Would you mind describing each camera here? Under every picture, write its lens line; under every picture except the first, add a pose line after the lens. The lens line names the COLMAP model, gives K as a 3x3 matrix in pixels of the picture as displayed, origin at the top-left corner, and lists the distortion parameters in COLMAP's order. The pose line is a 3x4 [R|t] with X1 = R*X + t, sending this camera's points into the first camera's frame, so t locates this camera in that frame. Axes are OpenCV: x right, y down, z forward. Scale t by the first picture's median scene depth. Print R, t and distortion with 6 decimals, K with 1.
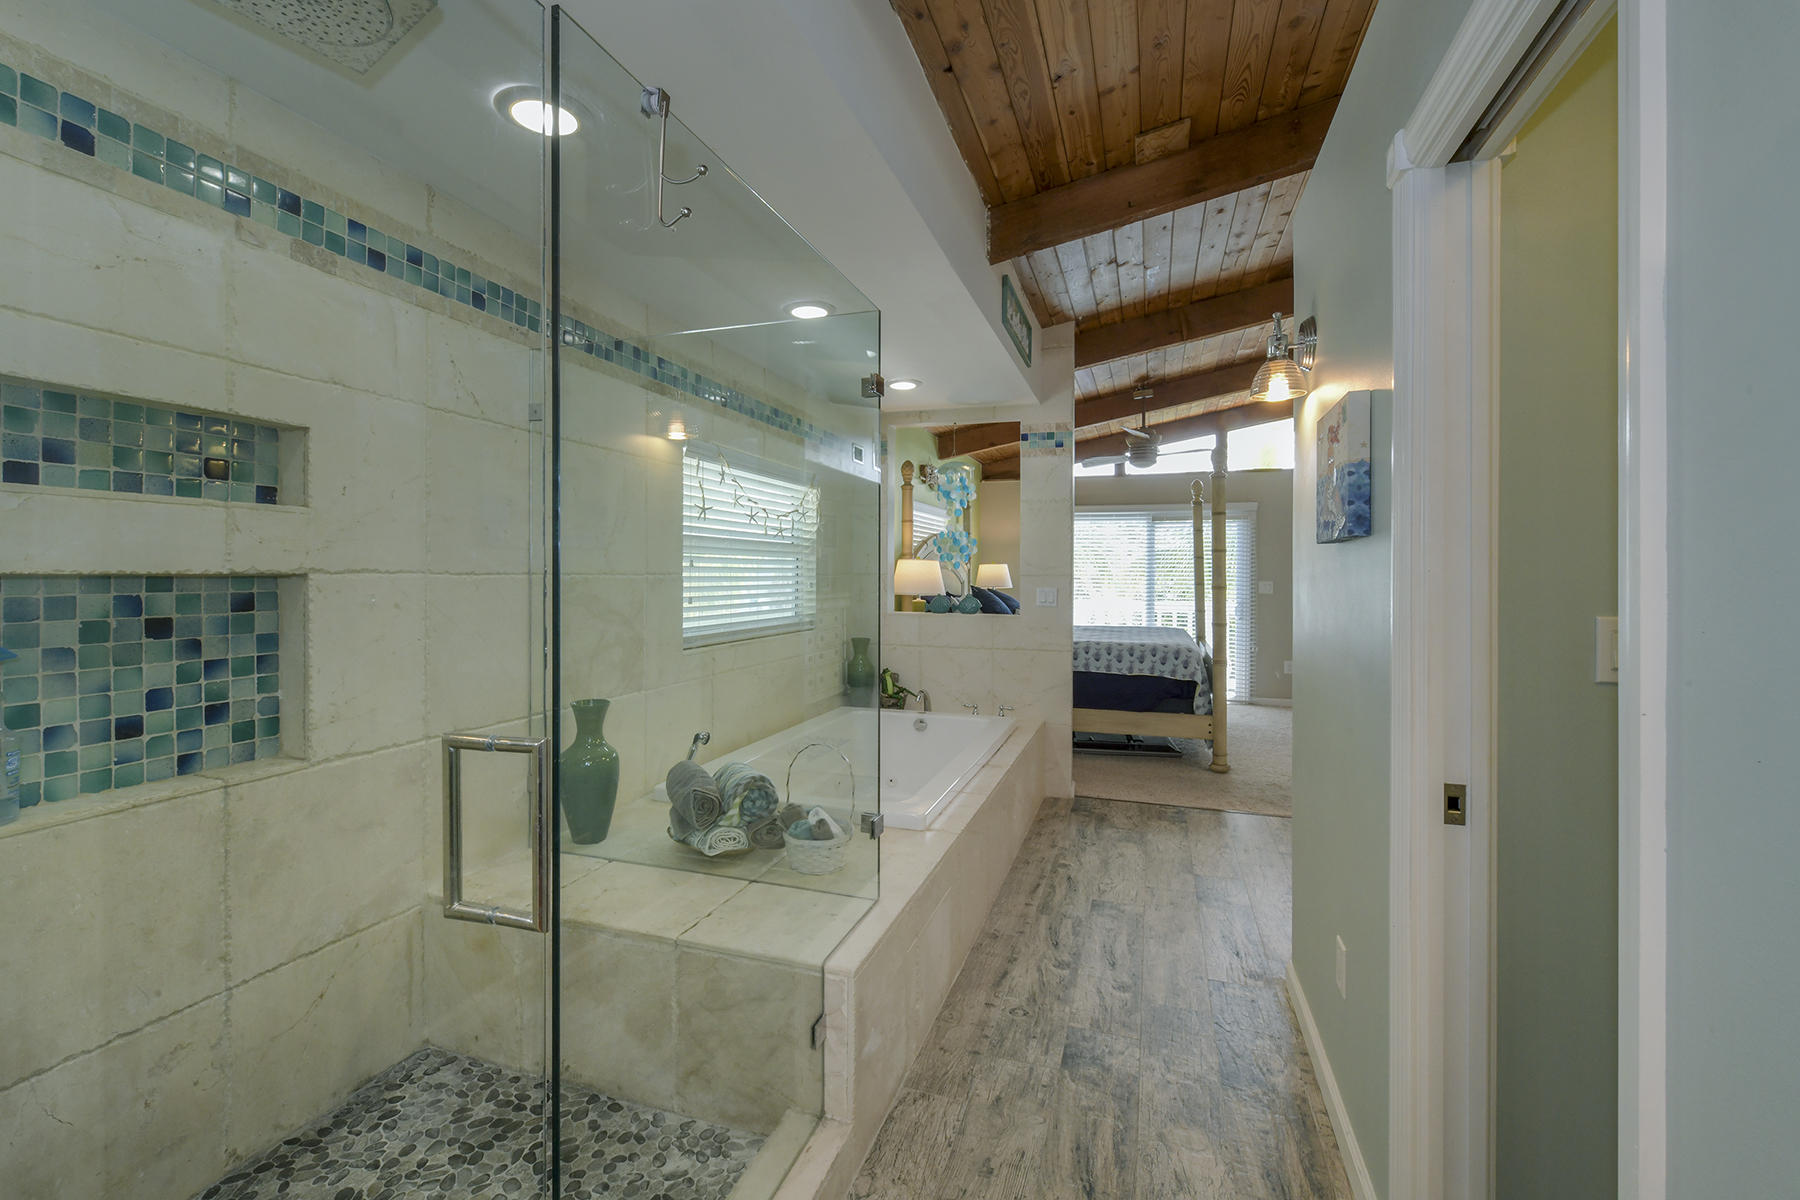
lens RADIAL K [[740.8, 0, 891.5], [0, 740.8, 580.0], [0, 0, 1]] dist [0.000475, 0.000051]
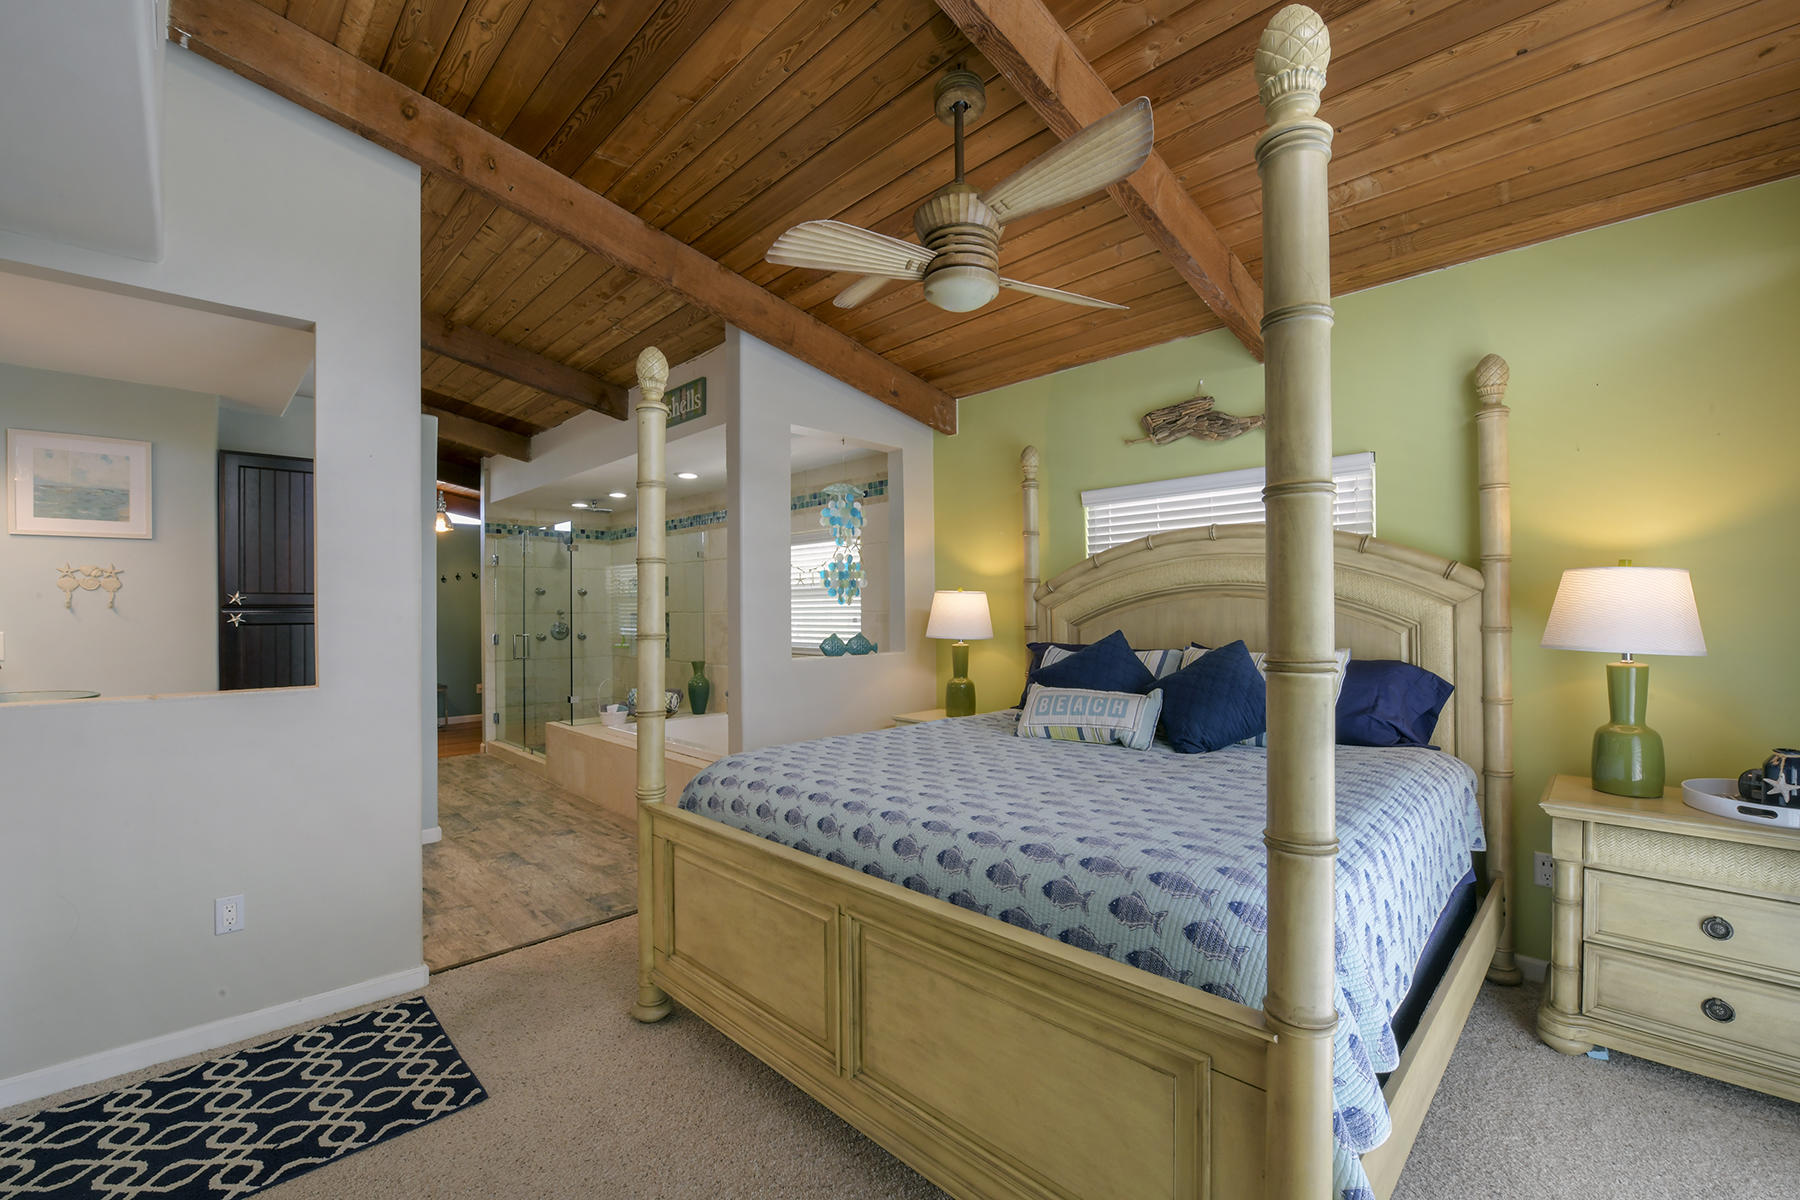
lens RADIAL K [[811.3, 0, 900.0], [0, 811.3, 600.0], [0, 0, 1]] dist [-0.000666, -0.000070]
pose [[-0.468871, -0.007051, -0.883238, 1.951509], [0.002339, 0.999955, -0.009225, -0.026468], [0.883263, -0.006391, -0.468834, 3.237857]]
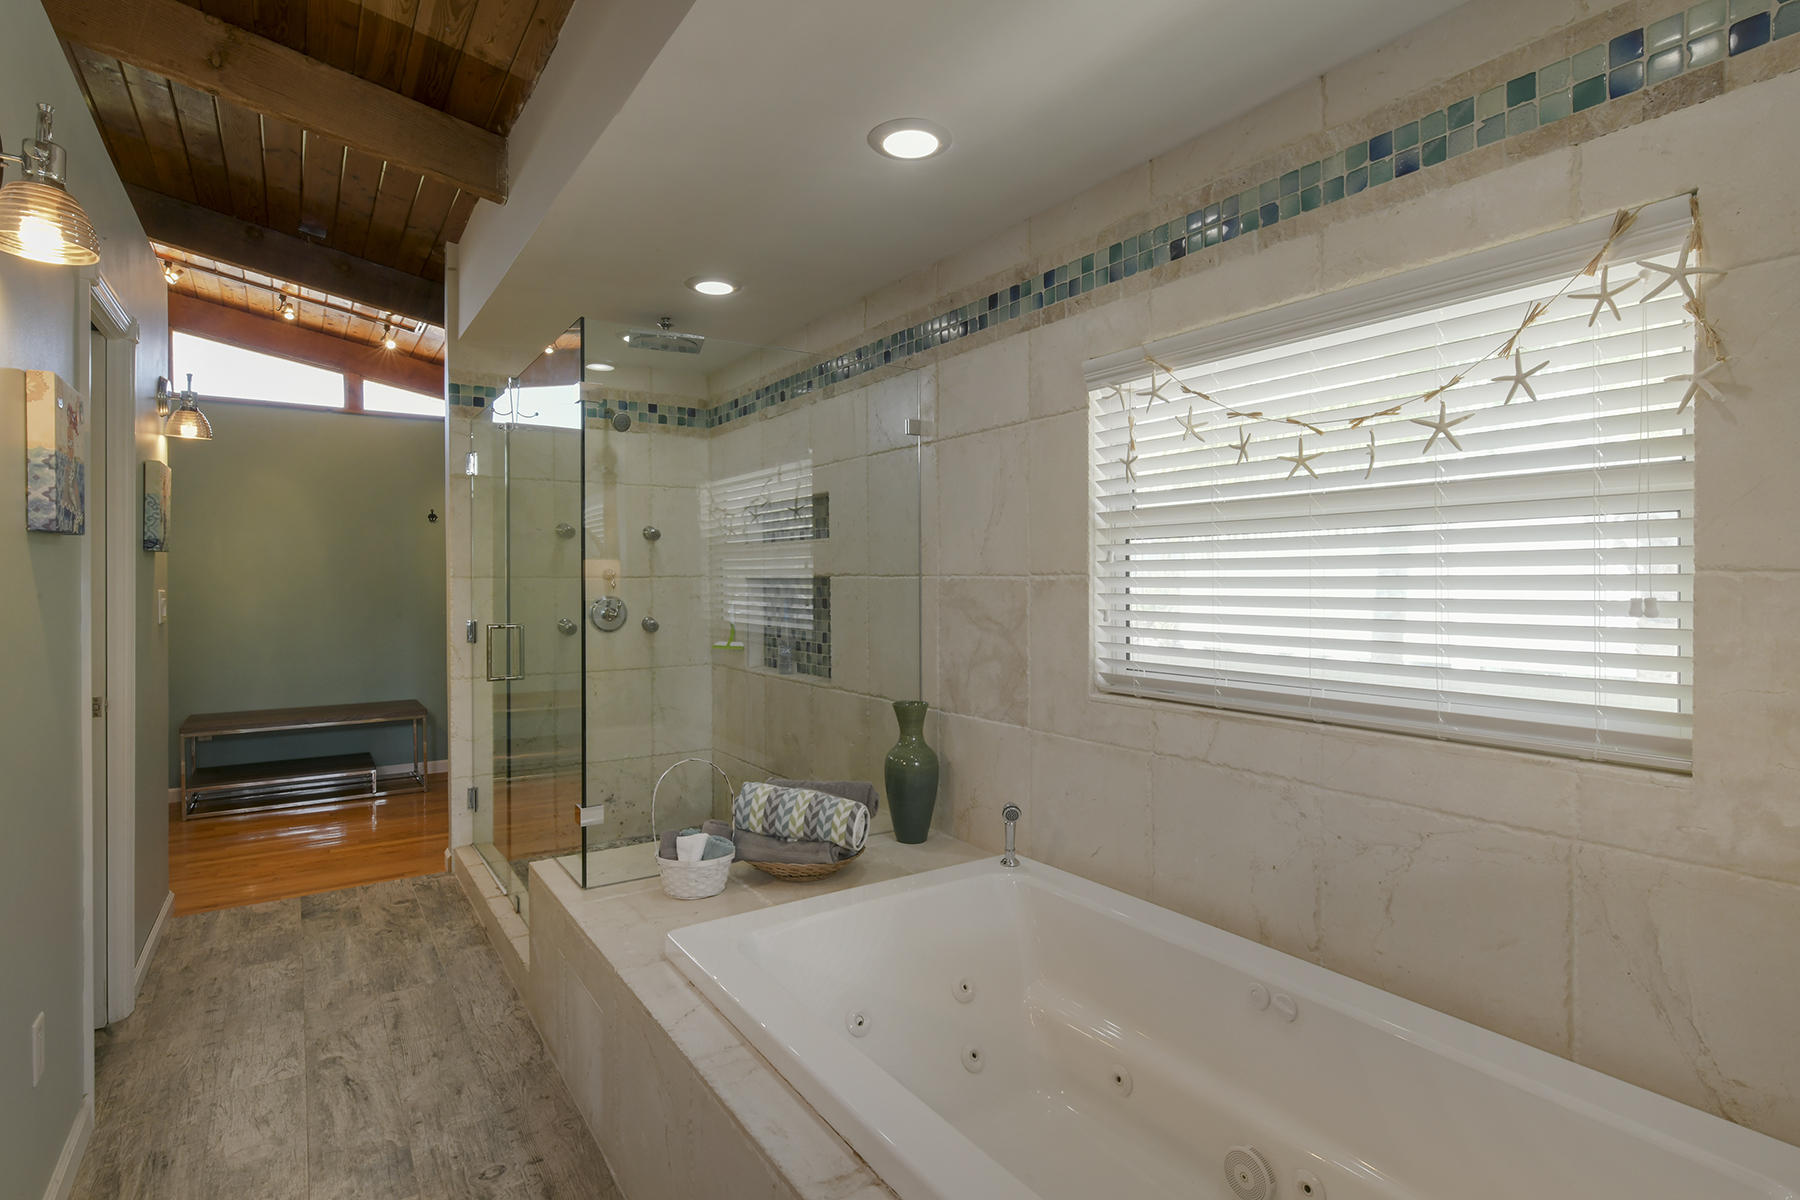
lens RADIAL K [[957.9, 0, 875.8], [0, 957.9, 585.4], [0, 0, 1]] dist [0.002614, -0.002248]
pose [[-0.633211, 0.006830, -0.773949, 0.679447], [-0.002338, 0.999940, 0.010737, -0.009250], [0.773975, 0.008609, -0.633157, 1.939285]]
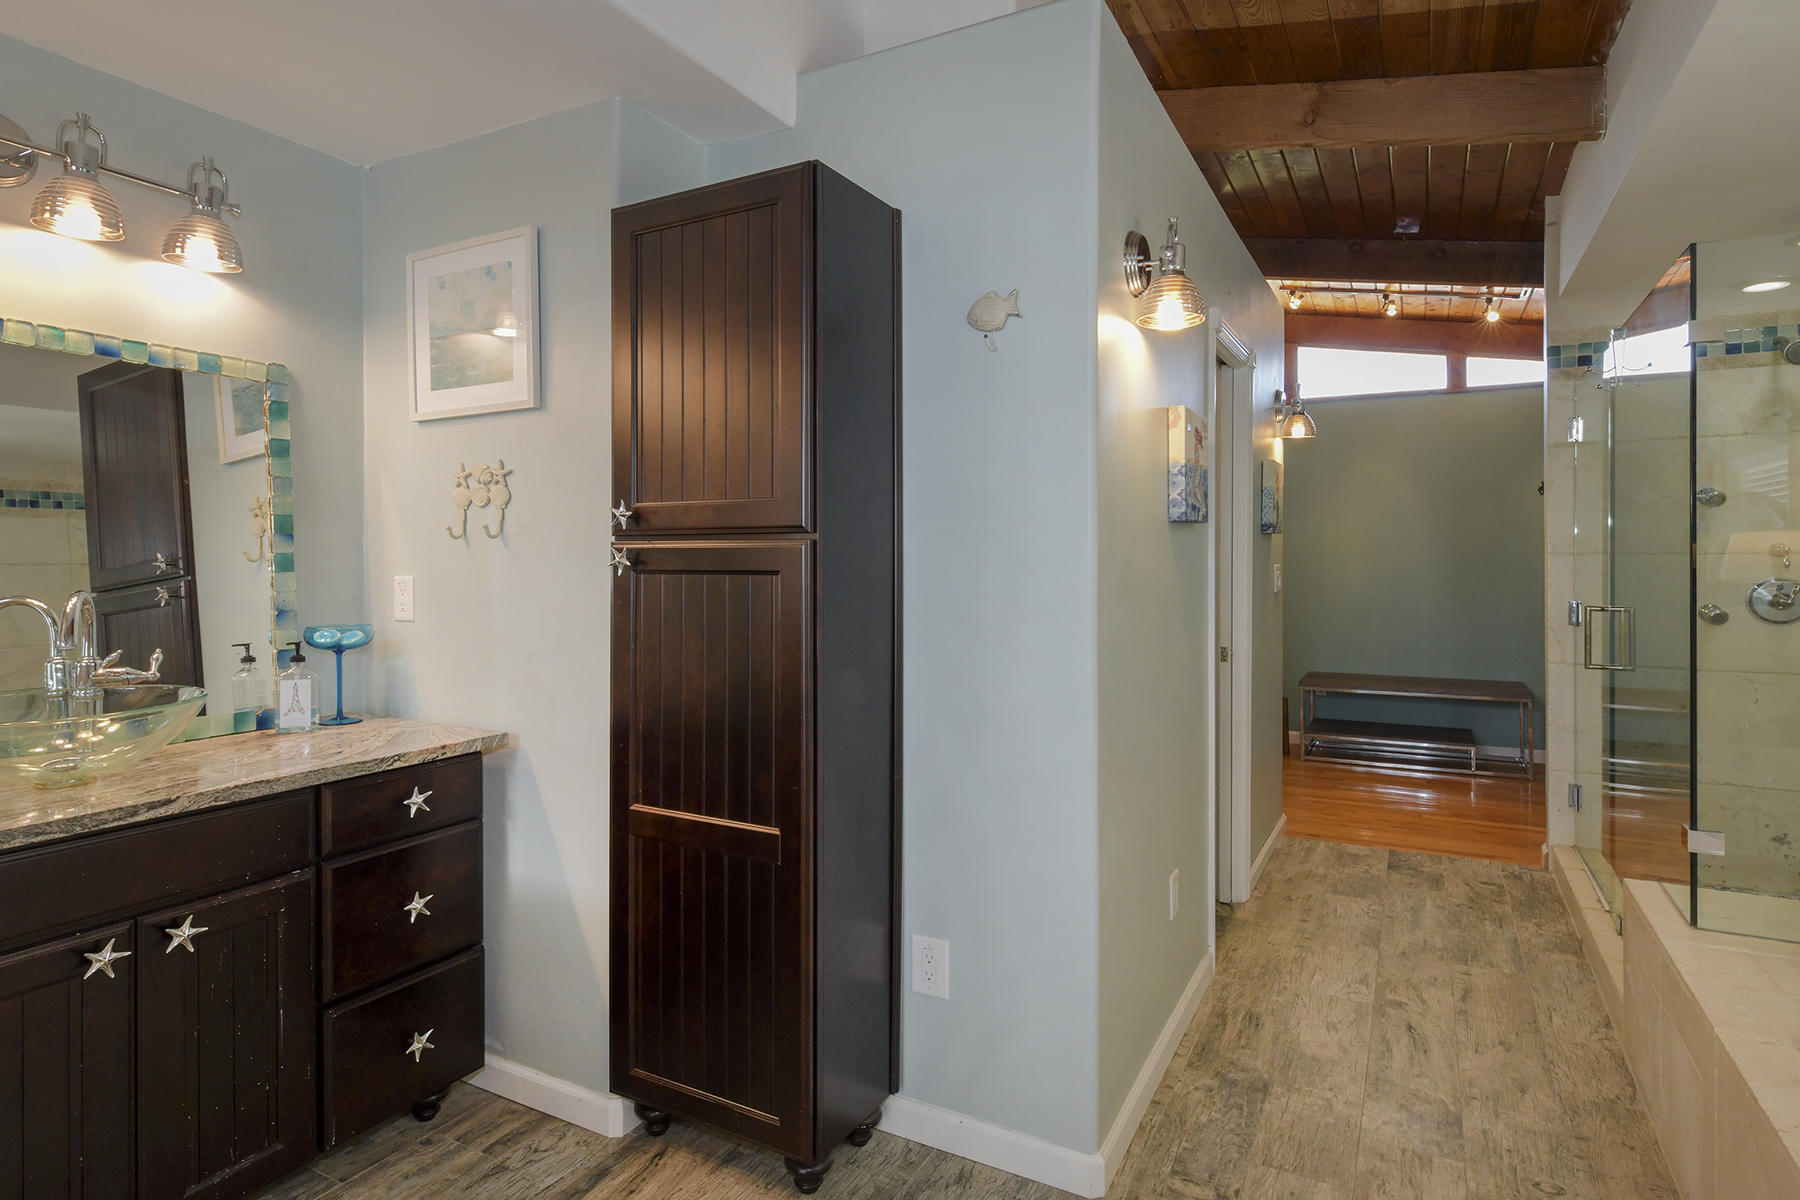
lens RADIAL K [[921.5, 0, 861.3], [0, 921.5, 554.4], [0, 0, 1]] dist [-0.000859, -0.001208]
pose [[-0.978533, 0.001852, 0.206083, 0.636617], [0.002520, 0.999992, 0.002979, -0.010138], [-0.206076, 0.003435, -0.978530, 2.017797]]
